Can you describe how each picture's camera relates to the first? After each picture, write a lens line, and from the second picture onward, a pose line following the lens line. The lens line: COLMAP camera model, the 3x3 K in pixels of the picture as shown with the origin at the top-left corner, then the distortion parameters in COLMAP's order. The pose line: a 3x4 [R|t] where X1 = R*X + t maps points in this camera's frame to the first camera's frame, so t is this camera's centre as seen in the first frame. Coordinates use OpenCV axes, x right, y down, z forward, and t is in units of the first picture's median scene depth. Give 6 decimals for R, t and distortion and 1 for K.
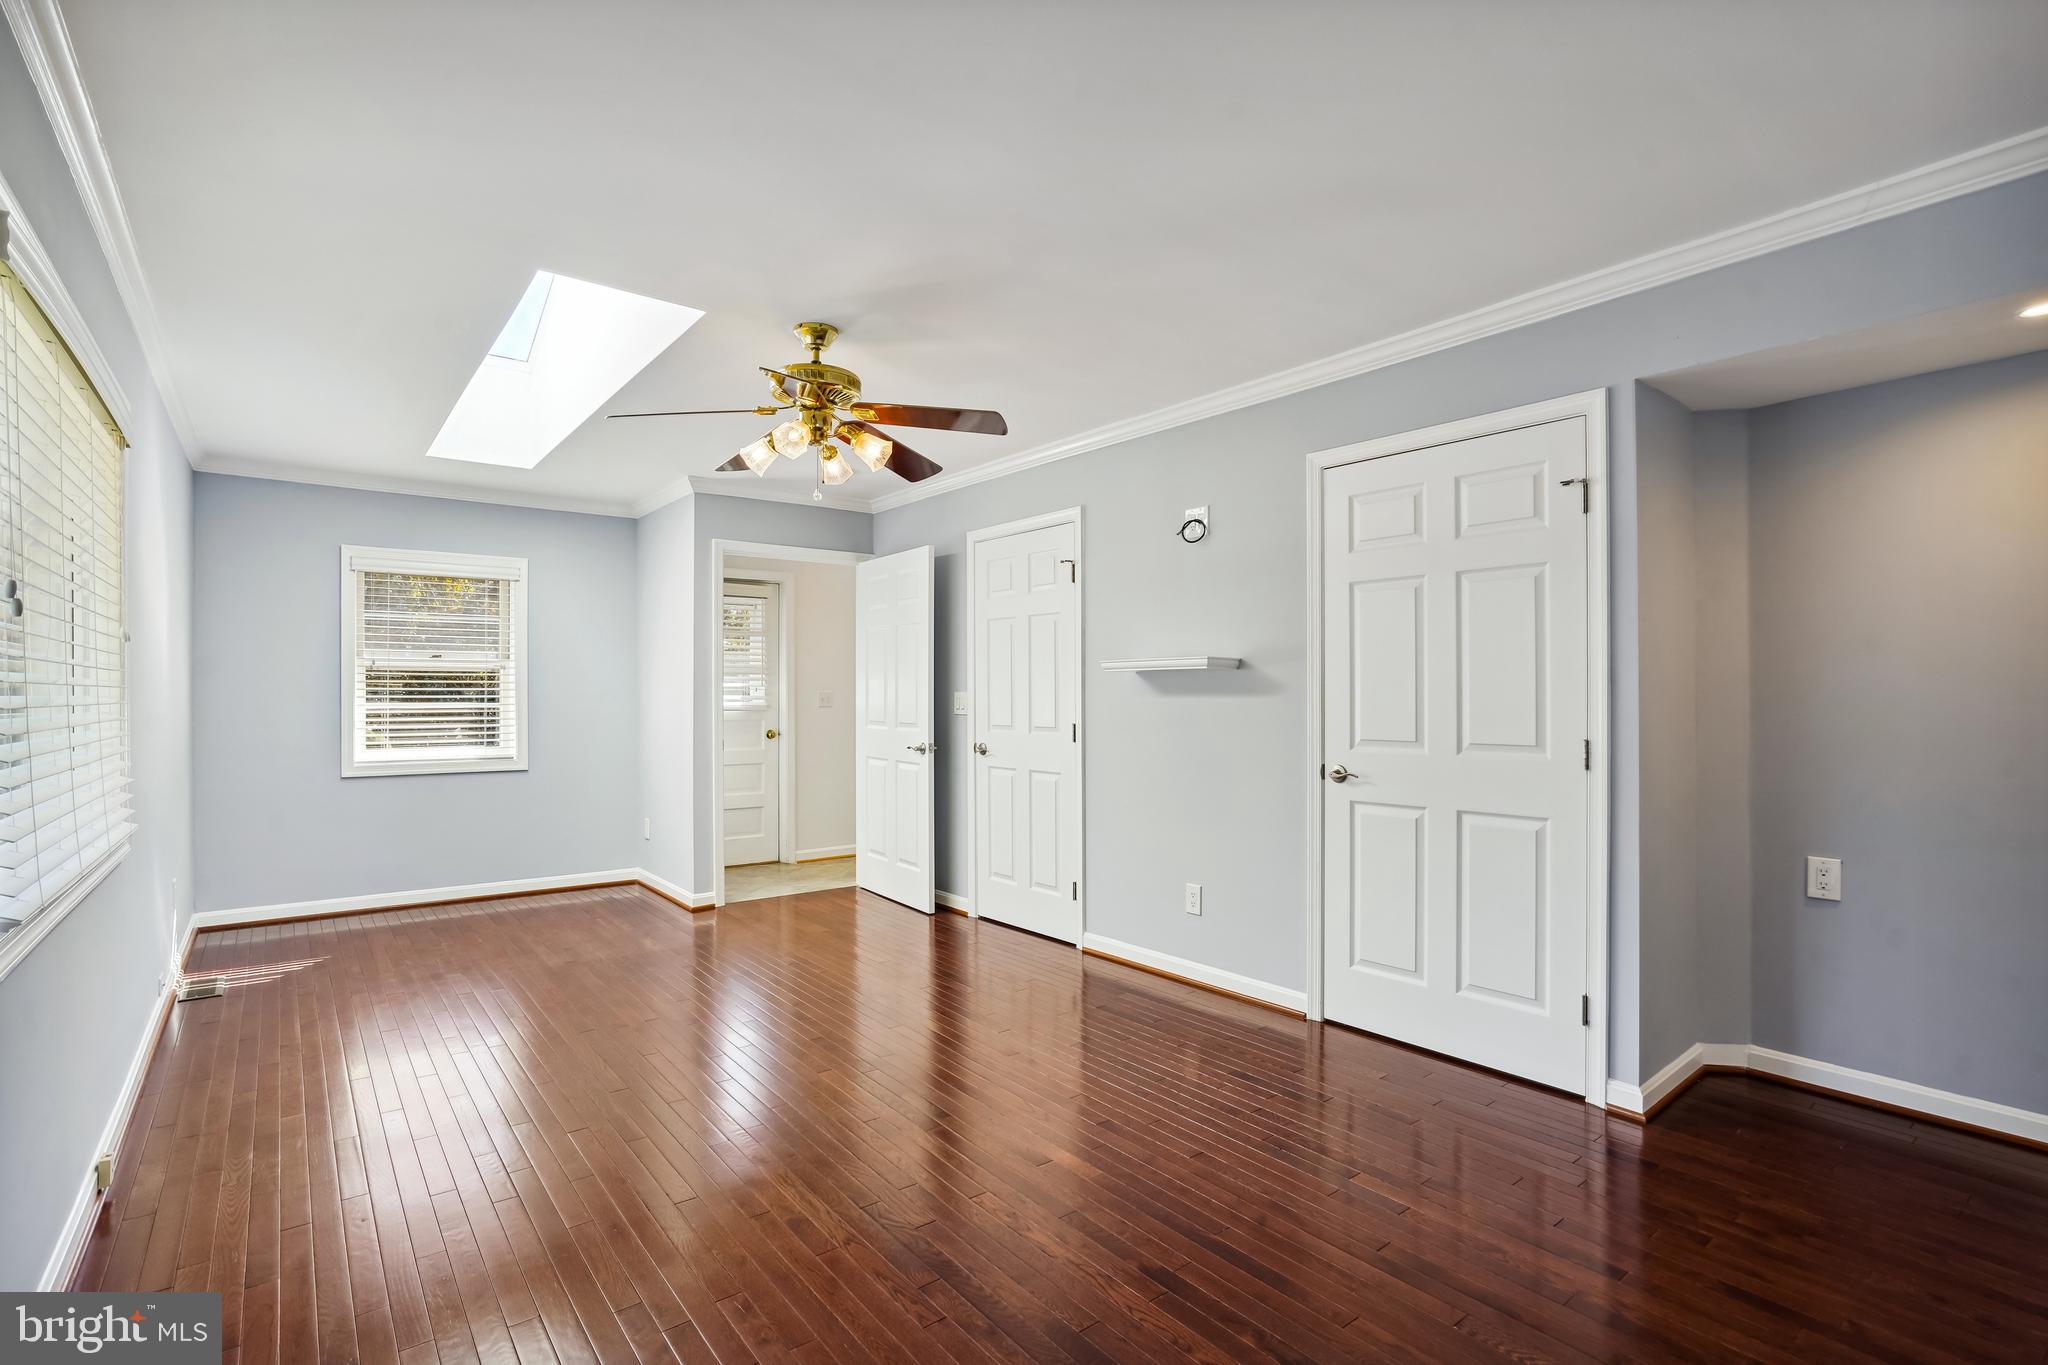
lens RADIAL K [[961.6, 0, 1029.2], [0, 961.6, 692.6], [0, 0, 1]] dist [-0.062393, 0.030054]
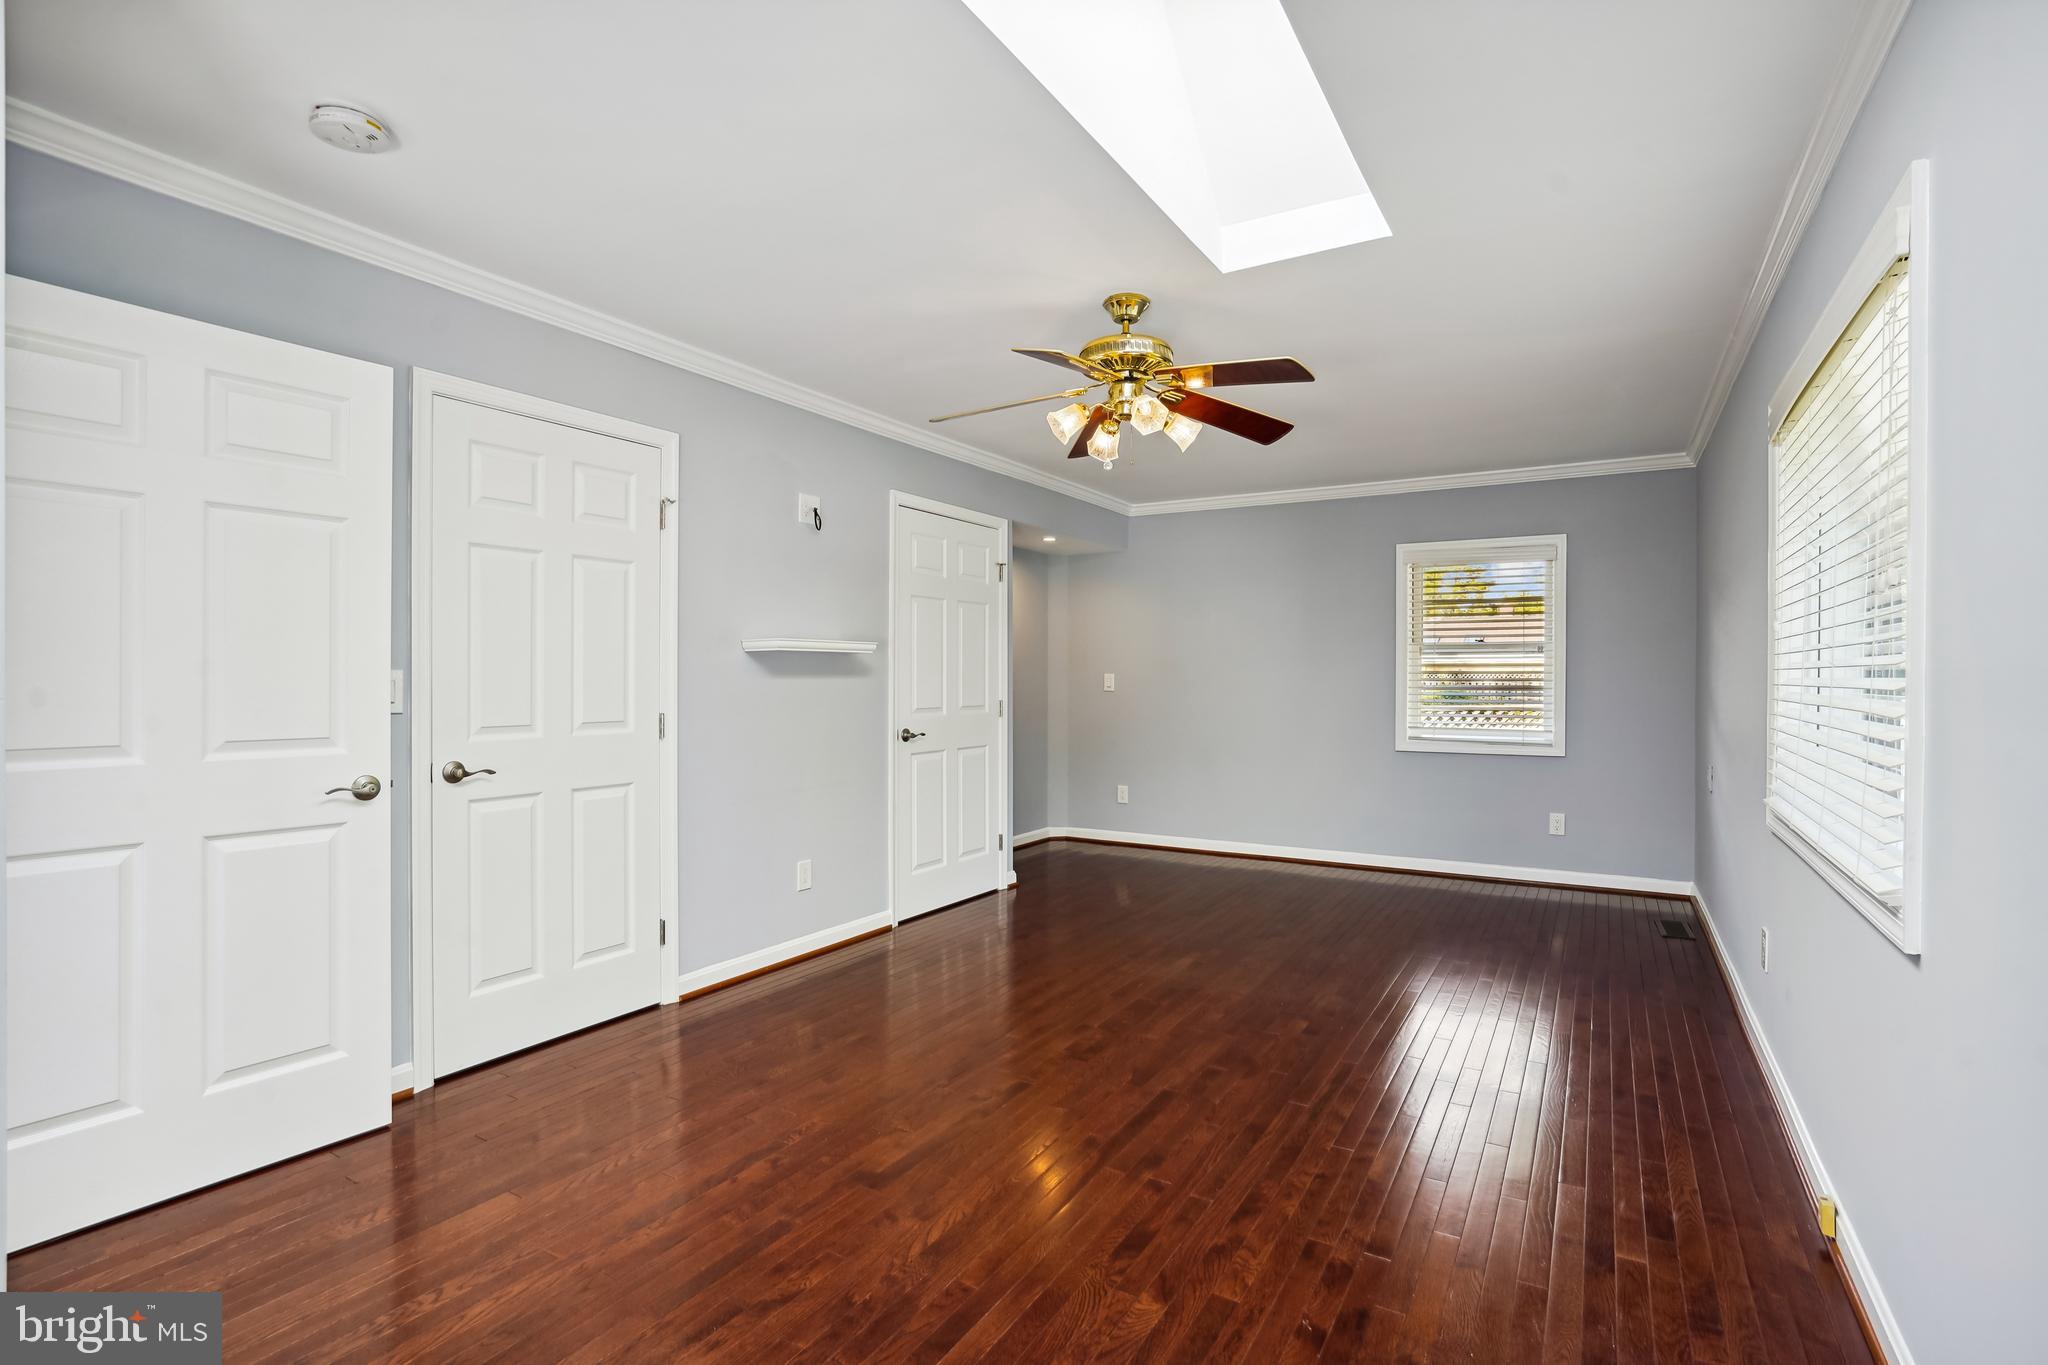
lens RADIAL K [[1002.0, 0, 1024.0], [0, 1002.0, 682.5], [0, 0, 1]] dist [0.022006, 0.000036]
pose [[-0.361833, -0.005062, 0.932229, -0.911906], [-0.004309, 0.999984, 0.003757, 0.003979], [-0.932233, -0.002657, -0.361849, 1.162349]]
